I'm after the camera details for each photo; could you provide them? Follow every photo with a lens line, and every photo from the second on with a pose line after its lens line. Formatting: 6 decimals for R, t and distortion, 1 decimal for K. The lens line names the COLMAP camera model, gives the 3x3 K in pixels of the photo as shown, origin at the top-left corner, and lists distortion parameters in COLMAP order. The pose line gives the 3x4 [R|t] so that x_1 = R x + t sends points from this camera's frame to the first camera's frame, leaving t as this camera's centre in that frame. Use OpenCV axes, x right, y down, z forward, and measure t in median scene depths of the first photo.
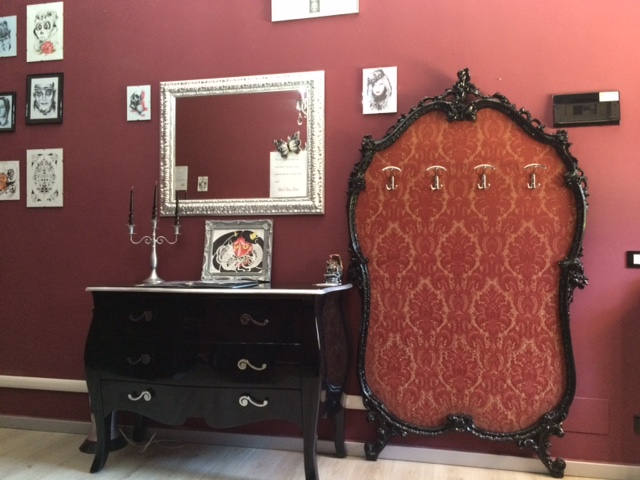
lens RADIAL K [[547.5, 0, 322.2], [0, 547.5, 239.2], [0, 0, 1]] dist [0.068675, -0.089331]
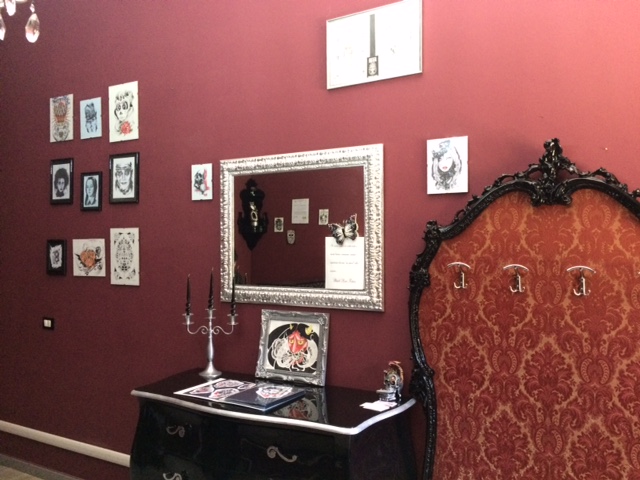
lens RADIAL K [[547.5, 0, 321.6], [0, 547.5, 240.3], [0, 0, 1]] dist [0.068675, -0.089331]
pose [[0.954829, -0.006355, -0.297089, 0.165242], [0.009975, 0.999893, 0.010671, -0.166192], [0.296990, -0.013152, 0.954790, 0.157602]]
